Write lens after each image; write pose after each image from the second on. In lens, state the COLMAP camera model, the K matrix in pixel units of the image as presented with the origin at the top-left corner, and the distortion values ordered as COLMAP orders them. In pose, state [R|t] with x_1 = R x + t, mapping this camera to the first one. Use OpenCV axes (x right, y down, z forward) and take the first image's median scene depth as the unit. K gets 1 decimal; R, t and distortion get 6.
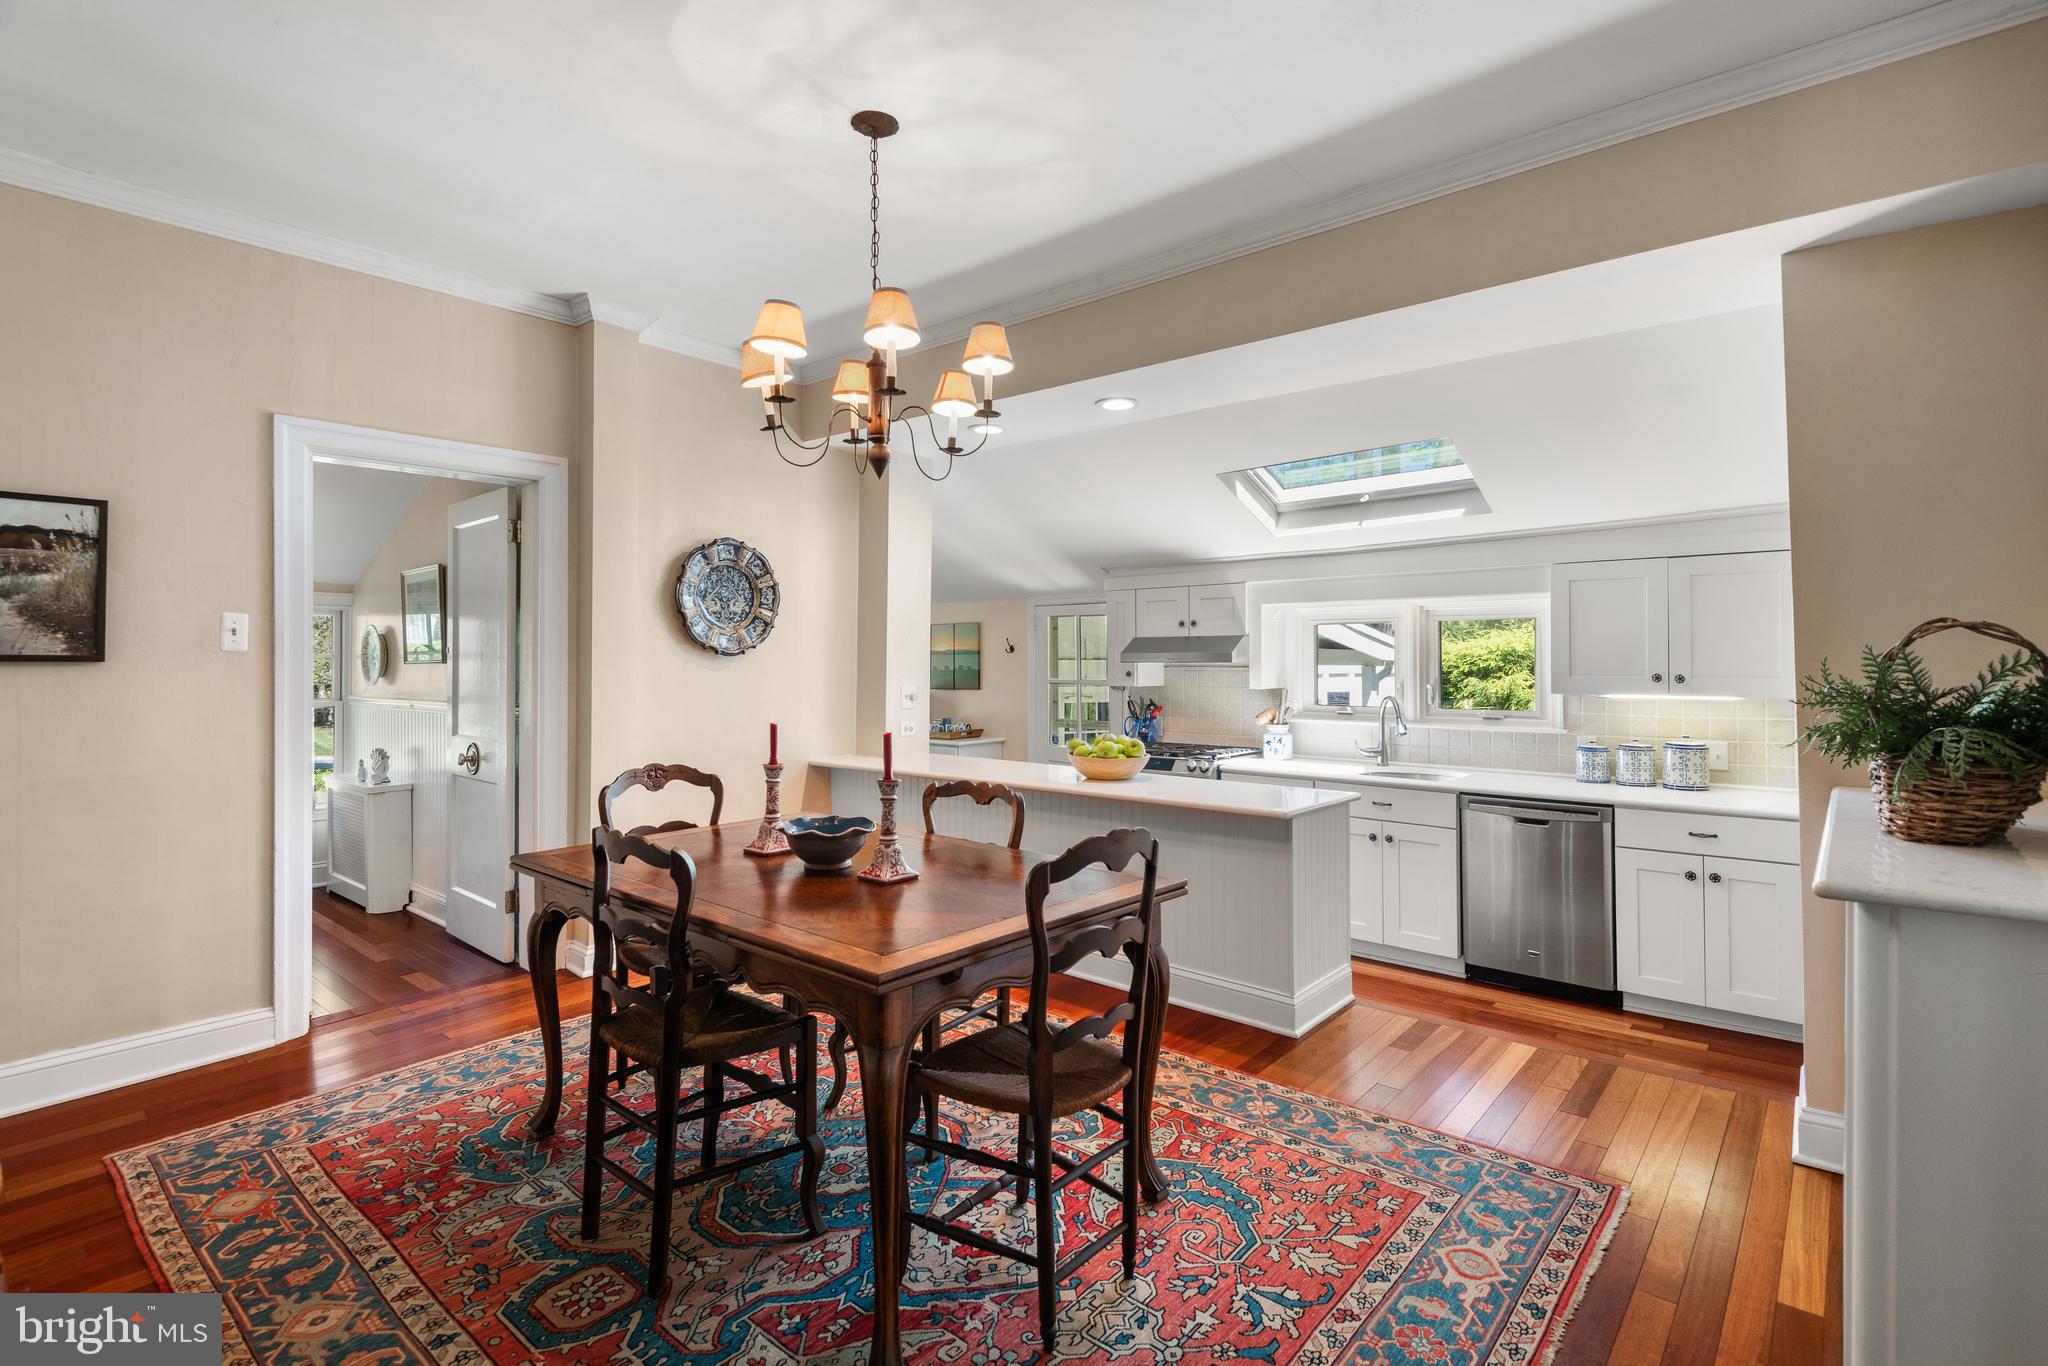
lens RADIAL K [[982.3, 0, 1040.6], [0, 982.3, 652.4], [0, 0, 1]] dist [0.011201, -0.008732]
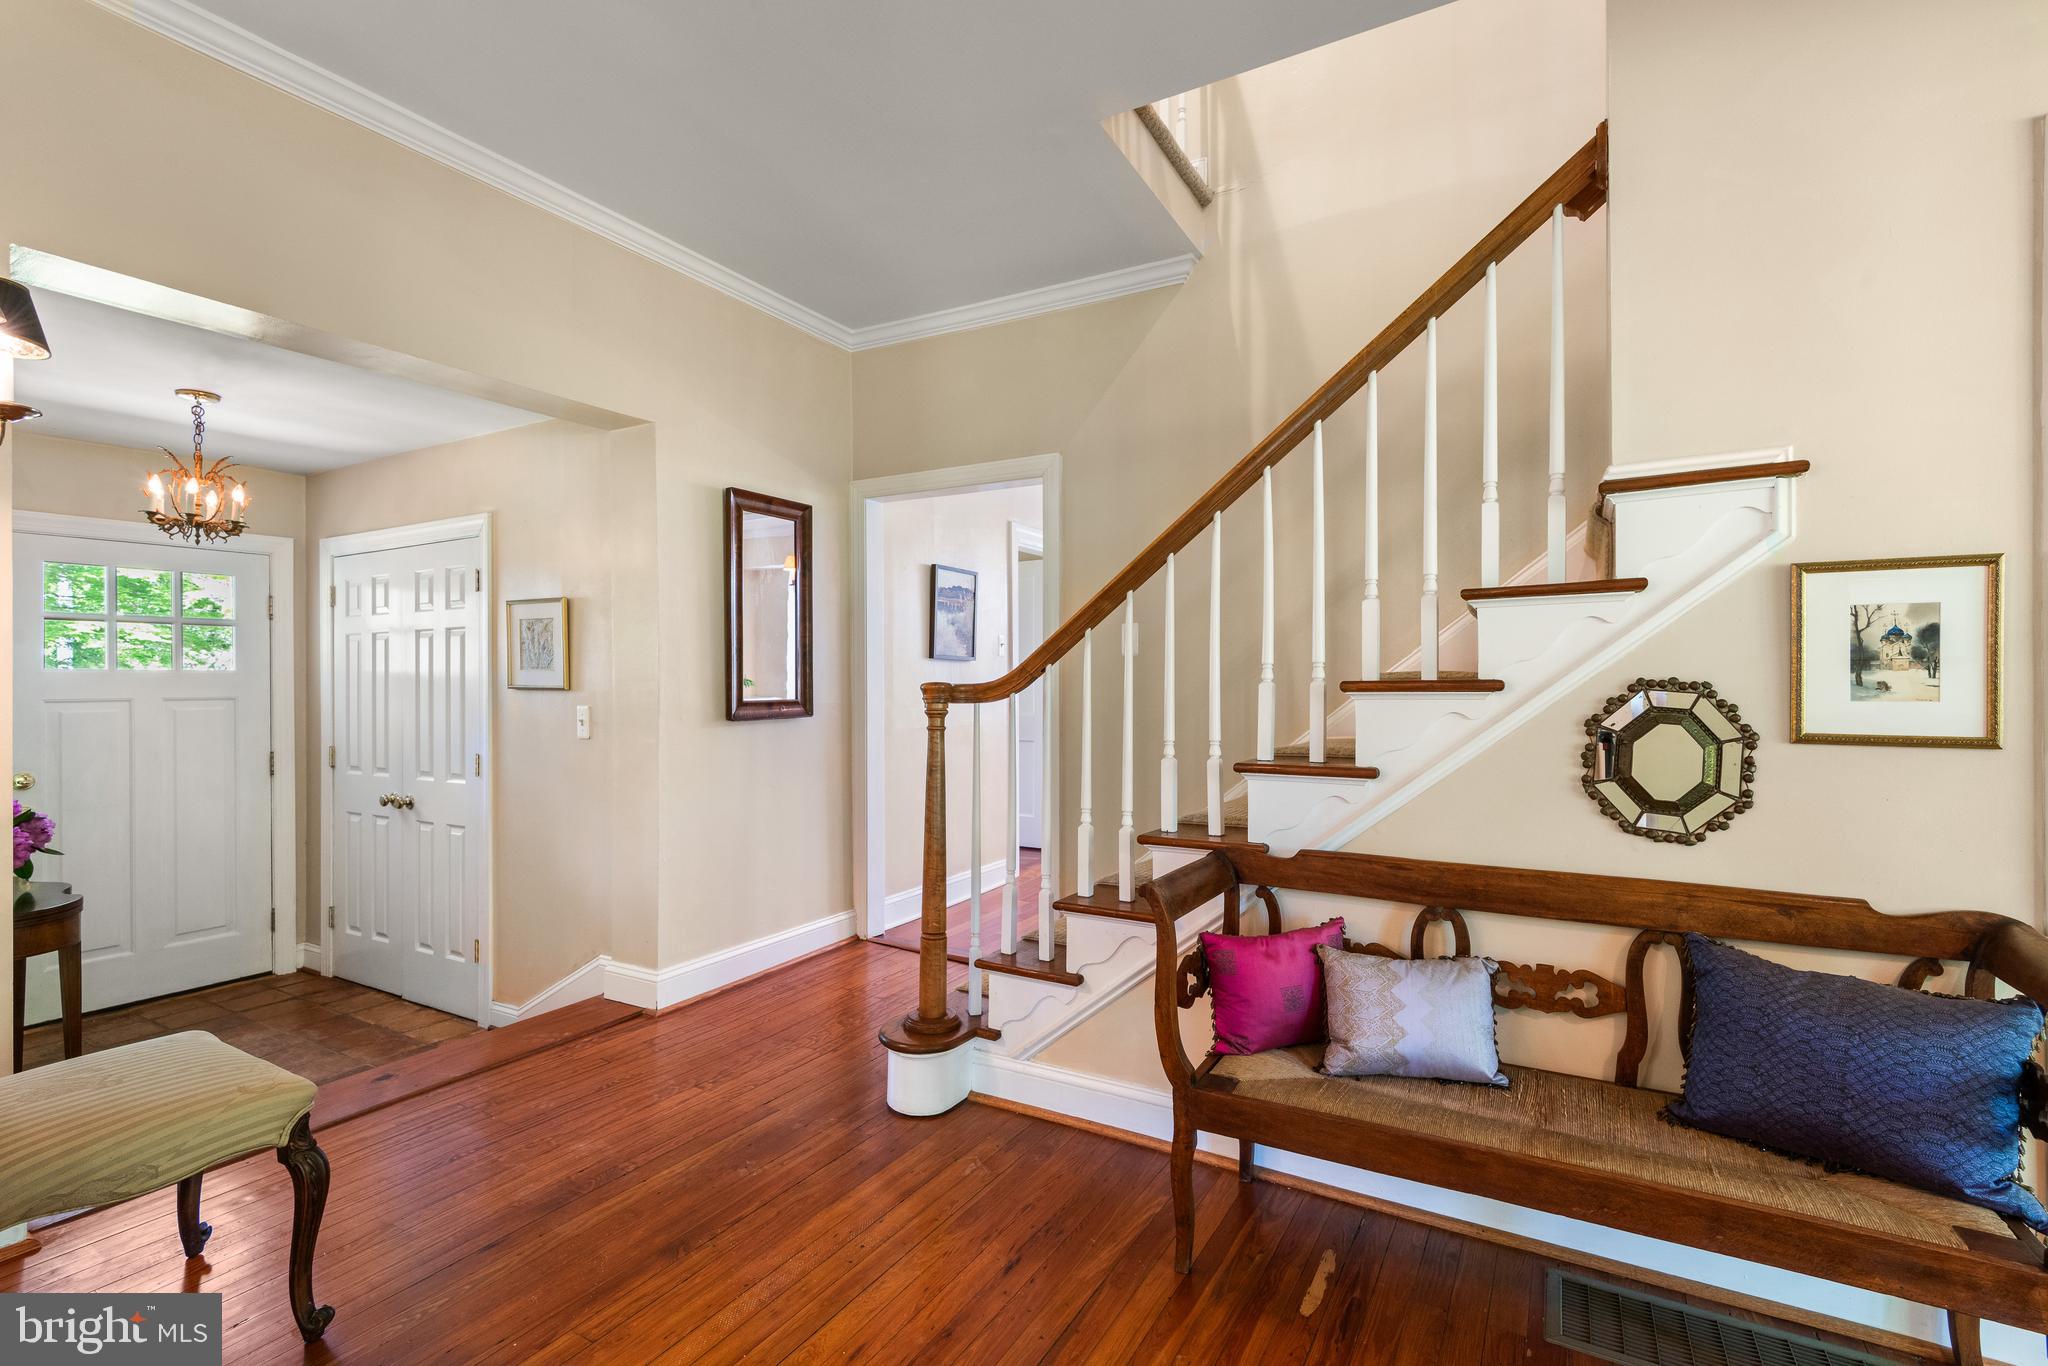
lens RADIAL K [[956.2, 0, 1025.6], [0, 956.2, 681.9], [0, 0, 1]] dist [0.021825, -0.007165]
pose [[0.982874, 0.004815, 0.184215, -1.136956], [-0.005513, 0.999979, 0.003279, 0.039758], [-0.184196, -0.004239, 0.982880, -0.712159]]
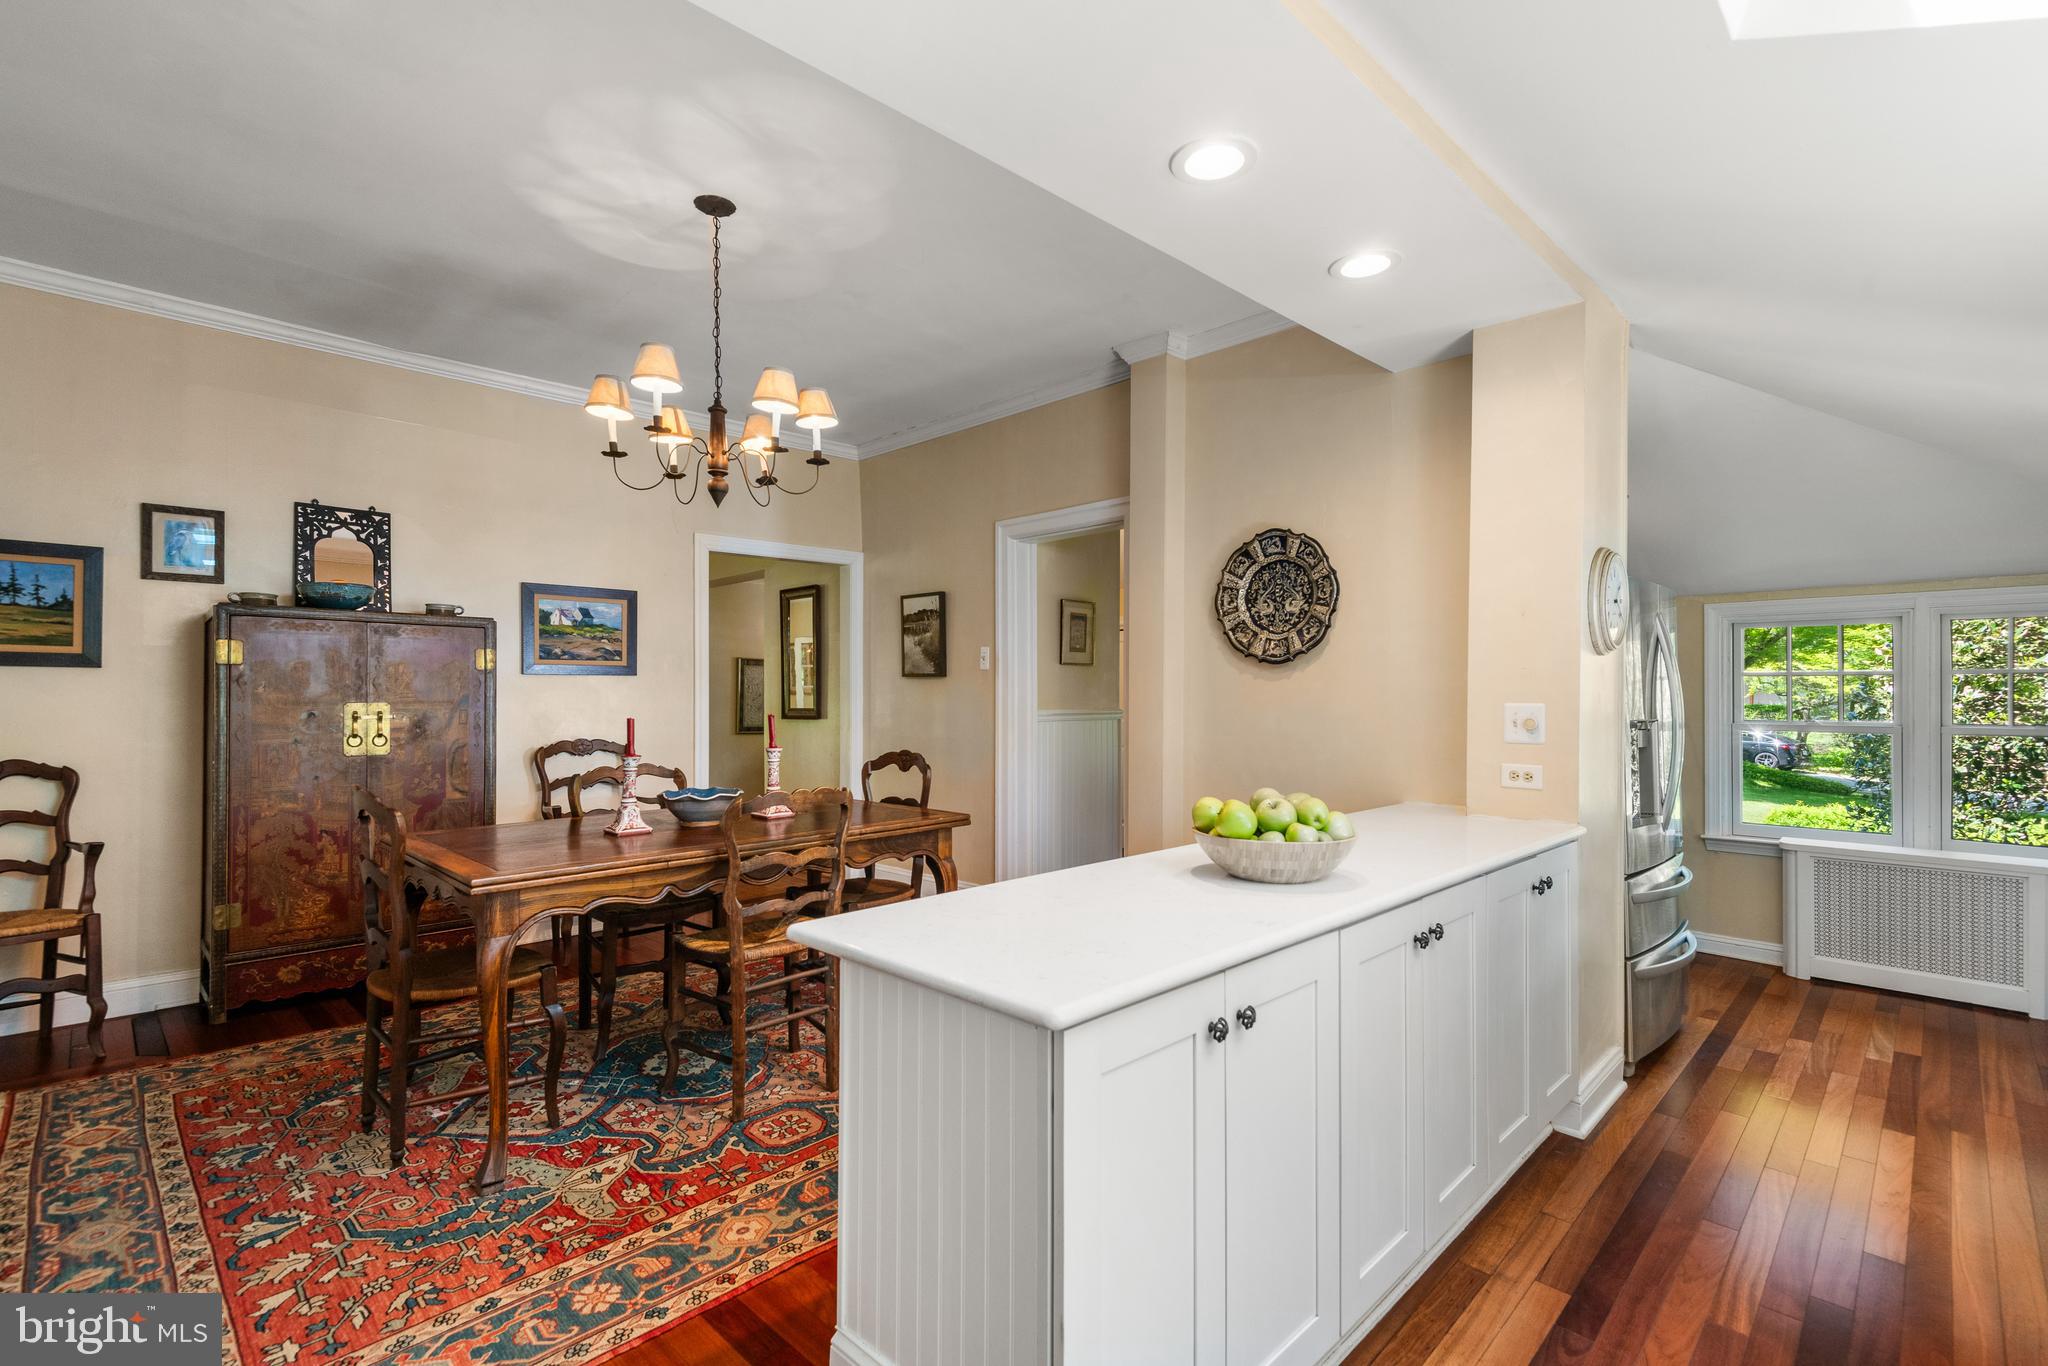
lens RADIAL K [[956.2, 0, 1028.0], [0, 956.2, 694.4], [0, 0, 1]] dist [0.021825, -0.007165]
pose [[-0.095988, -0.001398, -0.995382, 0.813355], [0.006152, 0.999979, -0.001998, 0.045383], [0.995363, -0.006316, -0.095977, 1.286304]]
